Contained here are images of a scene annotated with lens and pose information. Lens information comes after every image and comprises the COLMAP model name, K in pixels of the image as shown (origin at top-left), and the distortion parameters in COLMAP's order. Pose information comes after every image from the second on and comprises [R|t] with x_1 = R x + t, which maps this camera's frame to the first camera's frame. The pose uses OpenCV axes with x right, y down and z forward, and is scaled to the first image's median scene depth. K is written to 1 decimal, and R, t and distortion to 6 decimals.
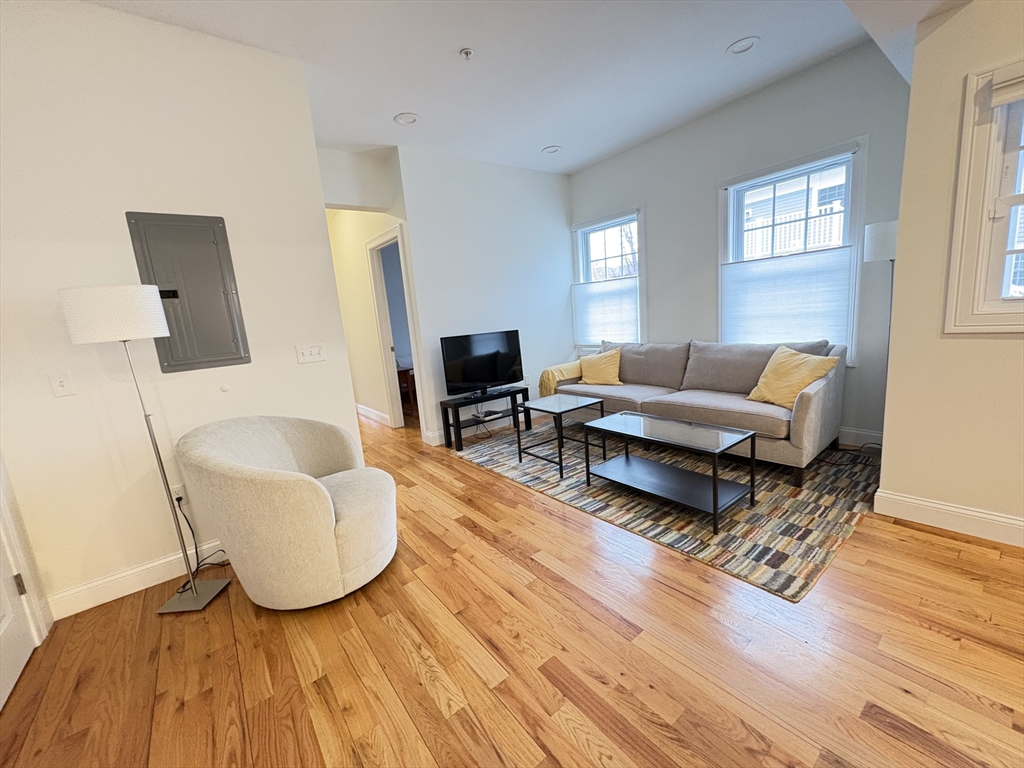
lens RADIAL K [[407.2, 0, 510.3], [0, 407.2, 383.5], [0, 0, 1]] dist [0.000940, -0.000271]
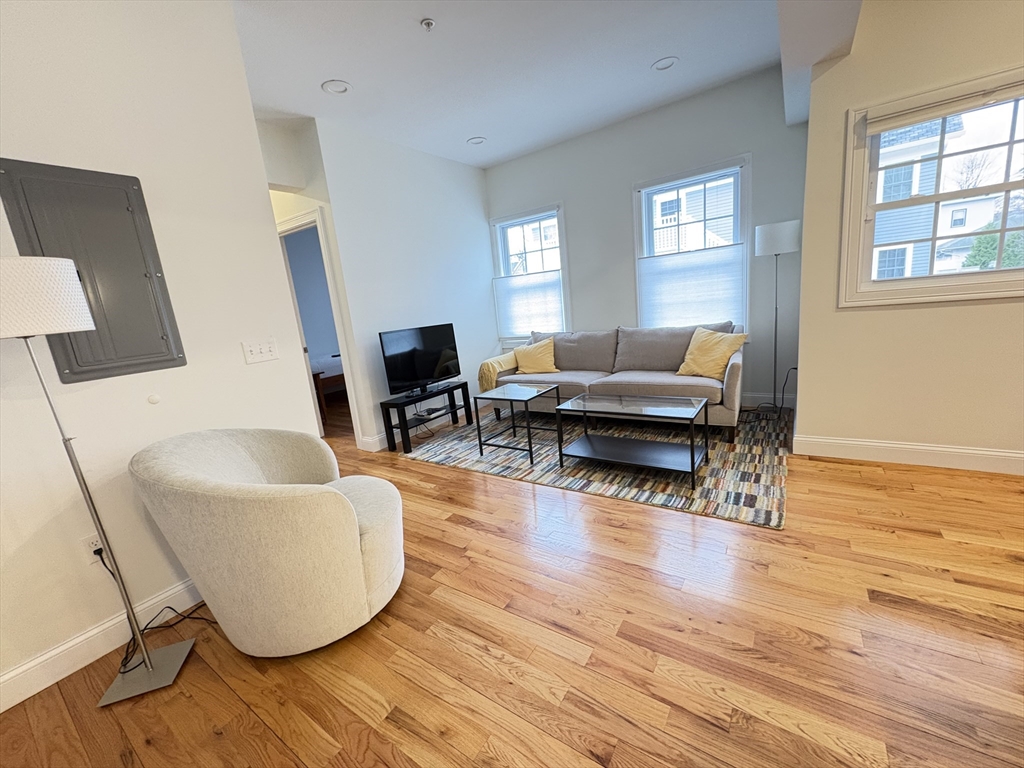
lens RADIAL K [[407.2, 0, 510.3], [0, 407.2, 383.4], [0, 0, 1]] dist [0.000940, -0.000271]
pose [[0.952129, -0.072843, 0.296890, -0.272208], [0.073298, 0.997264, 0.009616, 0.023078], [-0.296778, 0.012606, 0.954863, 0.056120]]
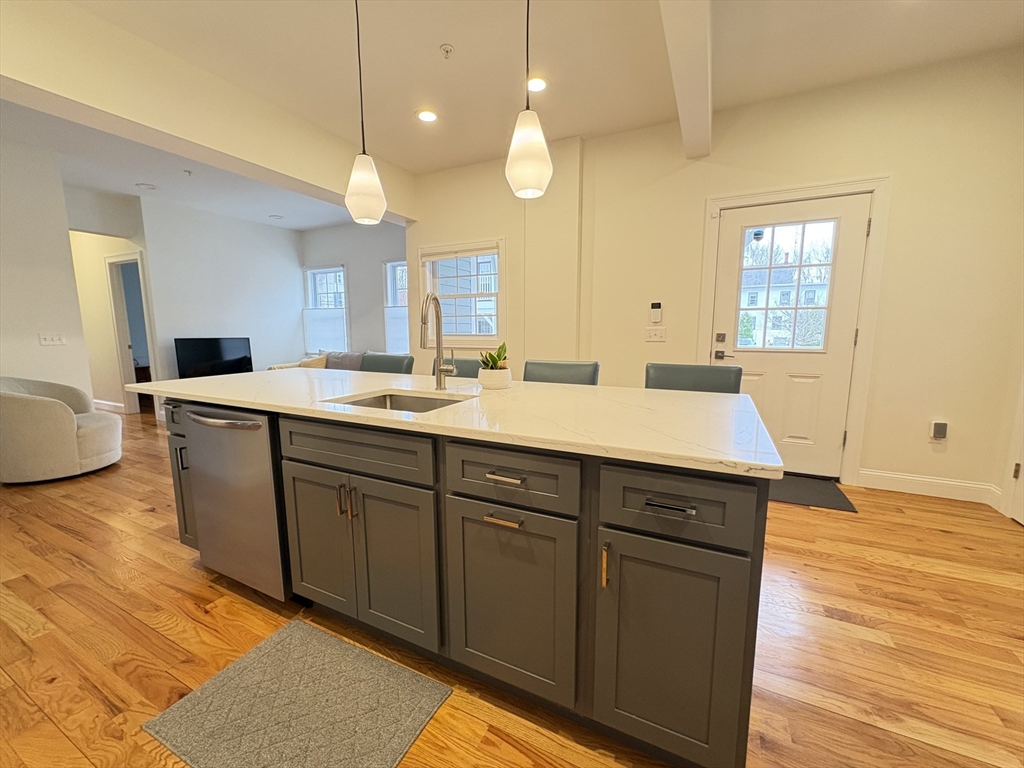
lens RADIAL K [[407.2, 0, 508.2], [0, 407.2, 383.3], [0, 0, 1]] dist [0.000940, -0.000271]
pose [[0.898877, 0.021805, 0.437658, 0.378219], [0.003151, 0.998414, -0.056214, 0.187163], [-0.438189, 0.051909, 0.897383, -1.114954]]
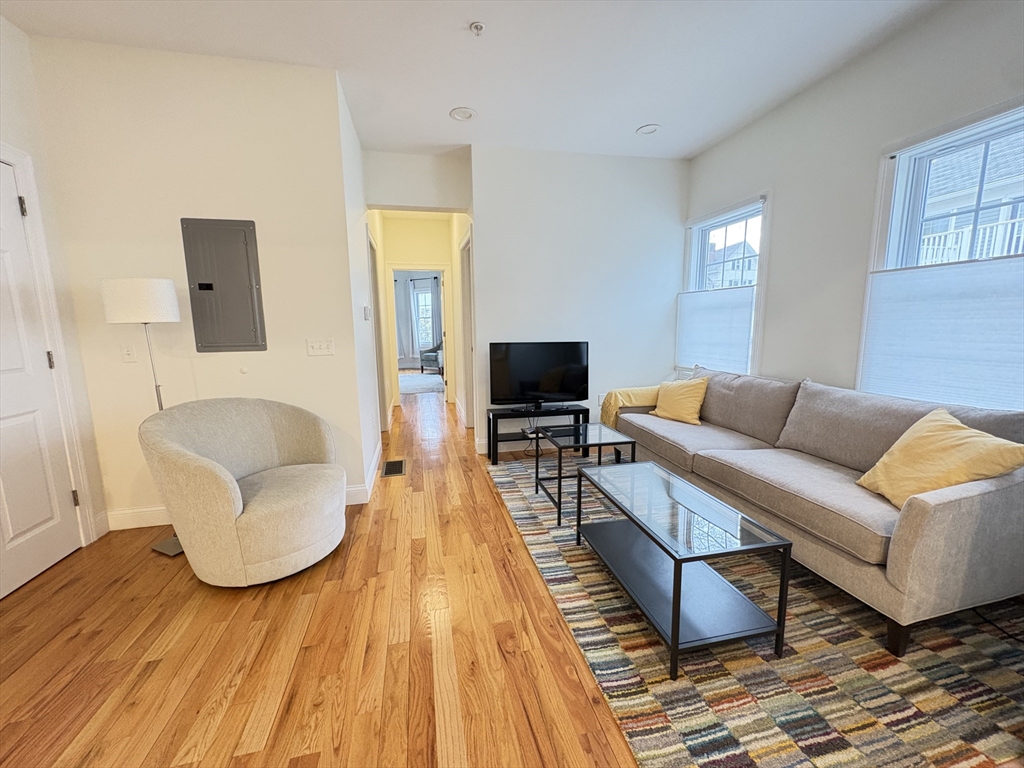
lens RADIAL K [[407.2, 0, 509.9], [0, 407.2, 383.1], [0, 0, 1]] dist [0.000940, -0.000271]
pose [[0.904793, 0.132356, -0.404761, 0.426597], [-0.134067, 0.990675, 0.024260, -0.077812], [0.404198, 0.032315, 0.914100, 0.247947]]
